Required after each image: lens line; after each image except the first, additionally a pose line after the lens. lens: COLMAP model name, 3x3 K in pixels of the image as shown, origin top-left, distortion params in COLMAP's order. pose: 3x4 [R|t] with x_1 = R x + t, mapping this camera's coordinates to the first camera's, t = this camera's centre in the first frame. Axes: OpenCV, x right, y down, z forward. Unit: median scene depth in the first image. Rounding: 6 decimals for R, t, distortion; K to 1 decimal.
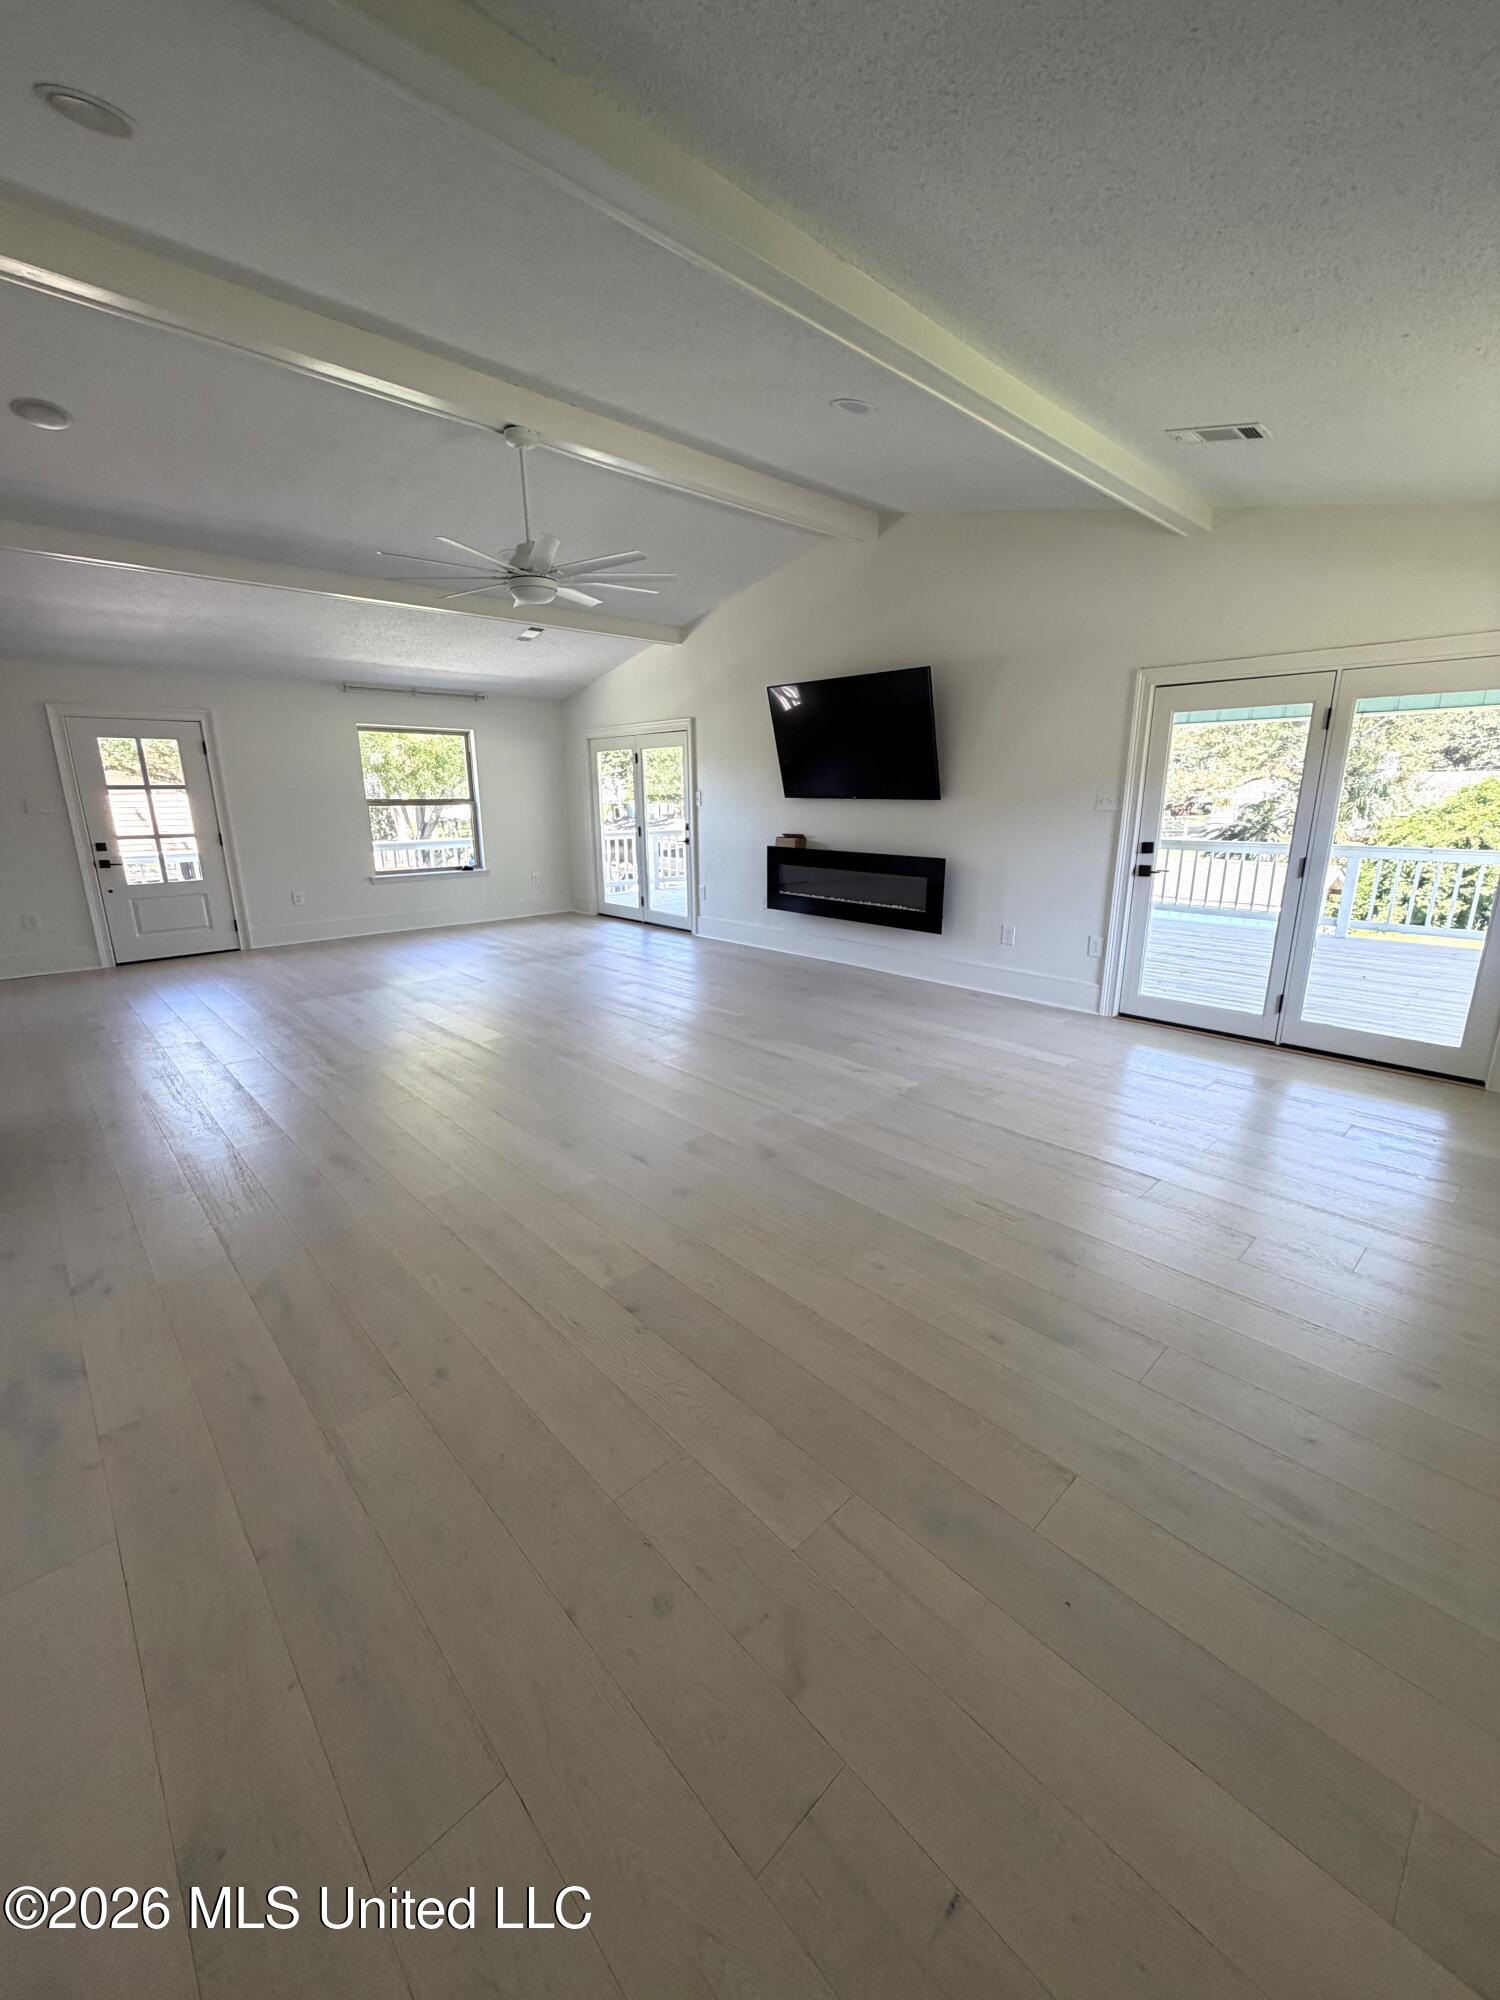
lens RADIAL K [[798.0, 0, 751.6], [0, 798.0, 998.3], [0, 0, 1]] dist [-0.003430, 0.001237]
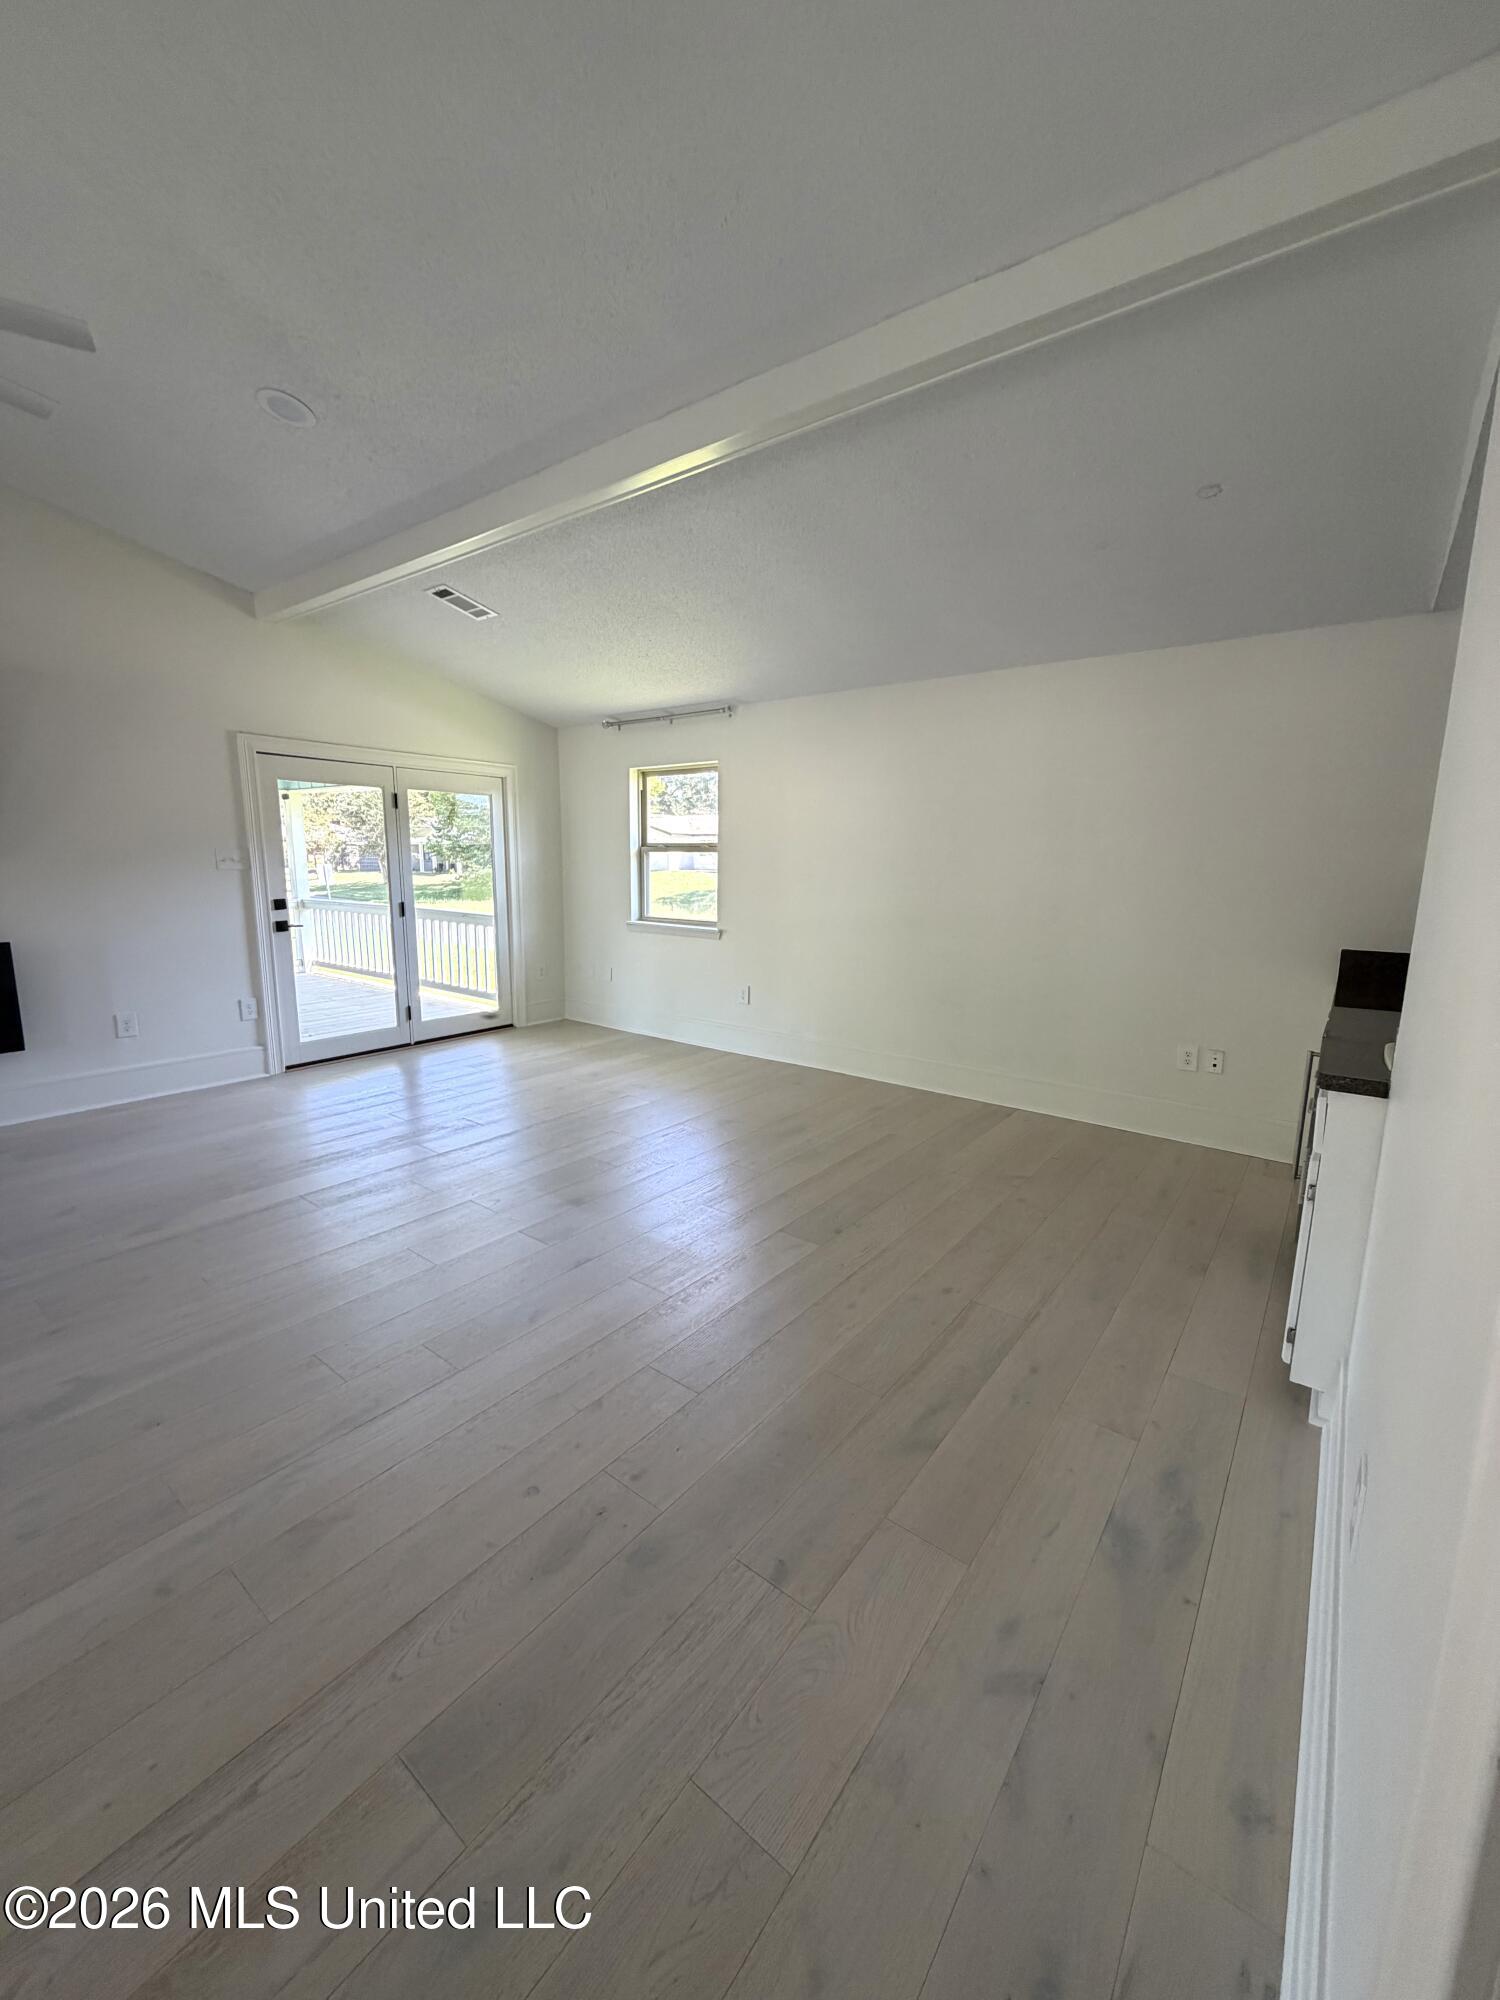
lens RADIAL K [[798.0, 0, 750.2], [0, 798.0, 994.8], [0, 0, 1]] dist [-0.003430, 0.001237]
pose [[-0.164788, -0.165246, 0.972388, -0.679412], [0.239089, 0.949771, 0.201920, -0.147383], [-0.956912, 0.265762, -0.117002, 0.592813]]
